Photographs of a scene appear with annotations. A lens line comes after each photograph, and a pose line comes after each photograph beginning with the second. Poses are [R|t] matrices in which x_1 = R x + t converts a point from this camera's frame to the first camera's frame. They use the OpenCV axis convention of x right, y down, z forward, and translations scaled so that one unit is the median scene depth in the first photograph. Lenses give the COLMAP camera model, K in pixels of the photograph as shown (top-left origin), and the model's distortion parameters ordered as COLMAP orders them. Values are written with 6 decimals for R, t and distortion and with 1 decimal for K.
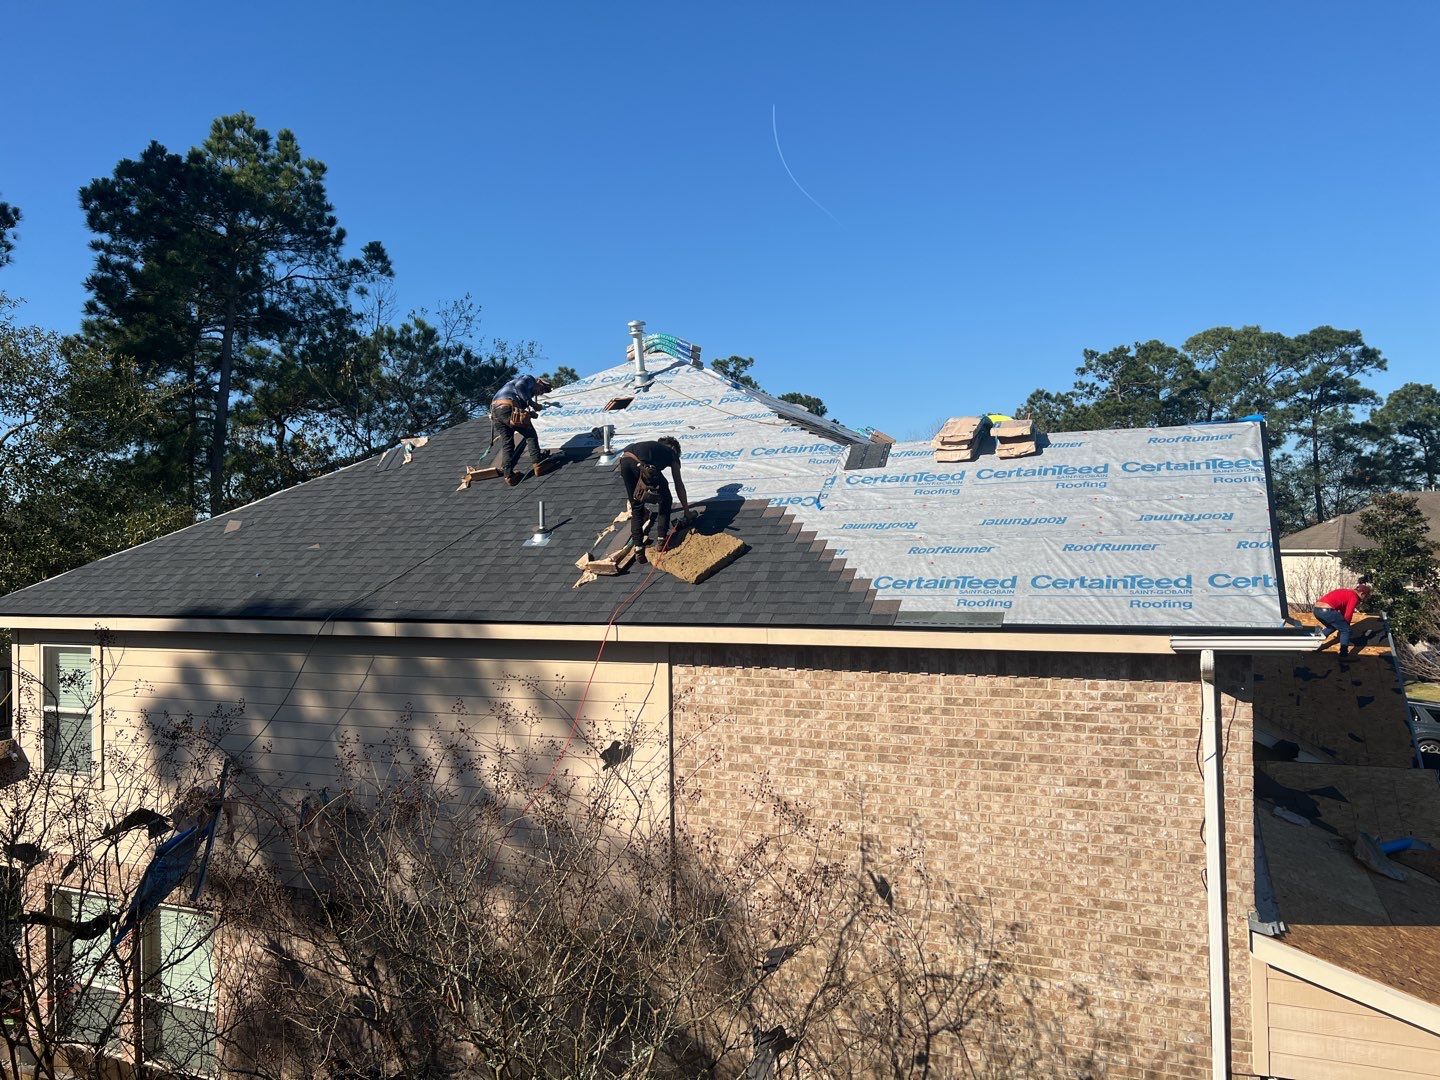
lens RADIAL K [[1015.0, 0, 718.7], [0, 1015.0, 539.6], [0, 0, 1]] dist [-0.003039, 0.017457]
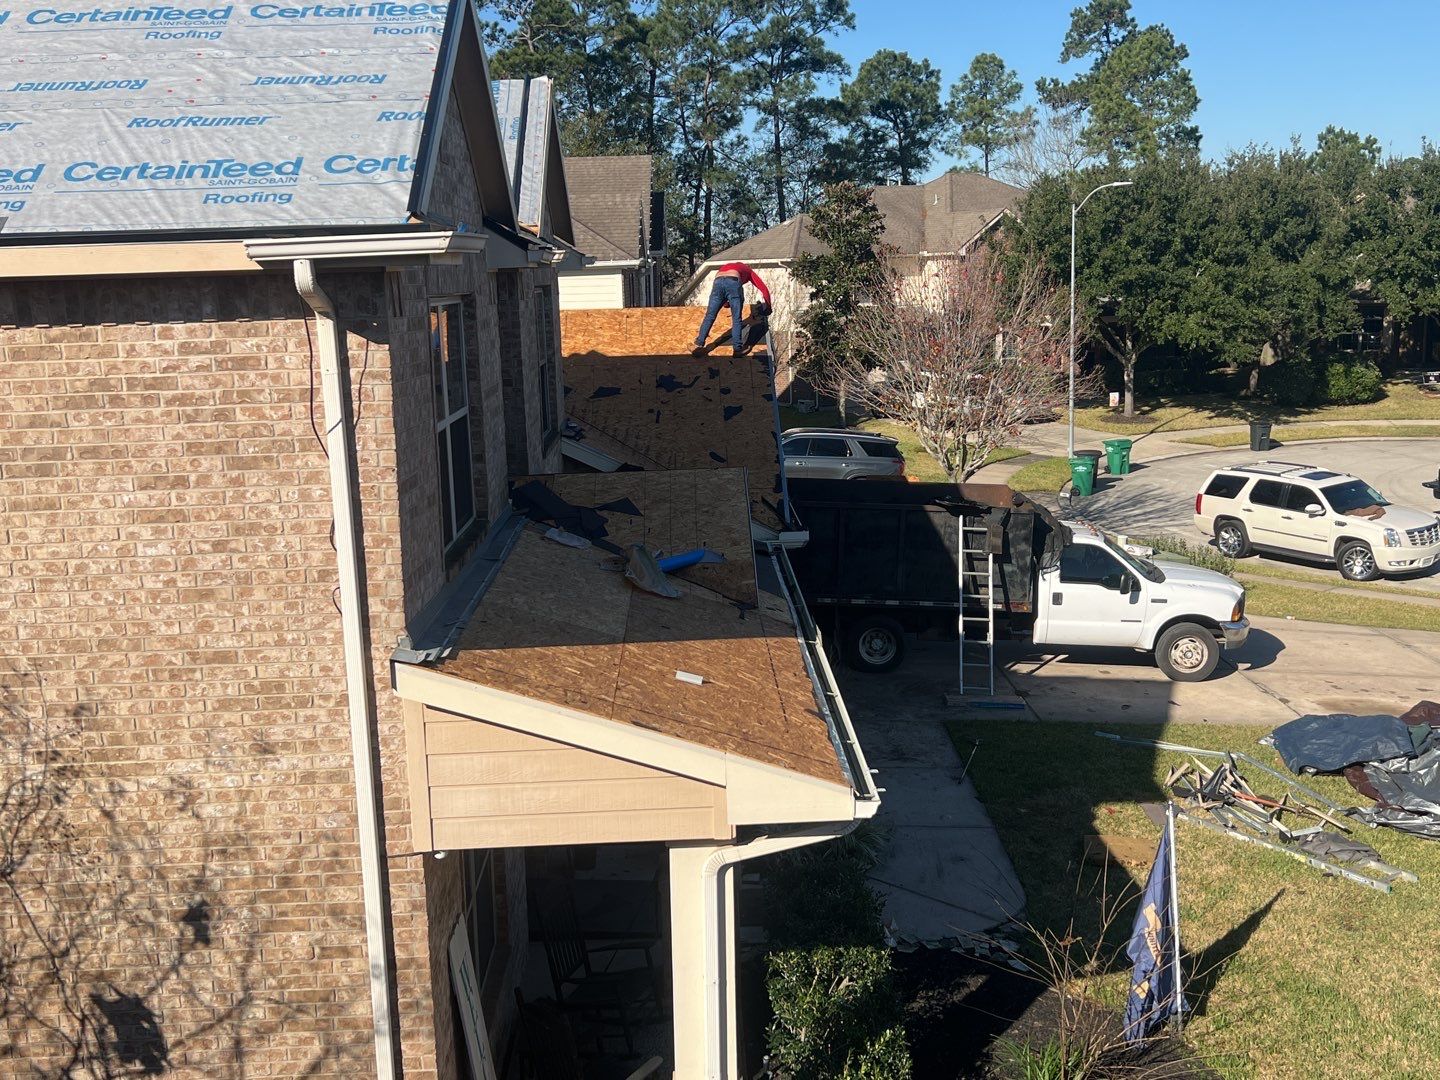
lens RADIAL K [[1384.6, 0, 720.0], [0, 1384.6, 540.0], [0, 0, 1]] dist [0.072618, -0.131684]
pose [[0.914909, -0.080420, 0.395569, 0.327080], [0.014088, 0.985718, 0.167814, 0.128881], [-0.403415, -0.147962, 0.902975, 0.032768]]
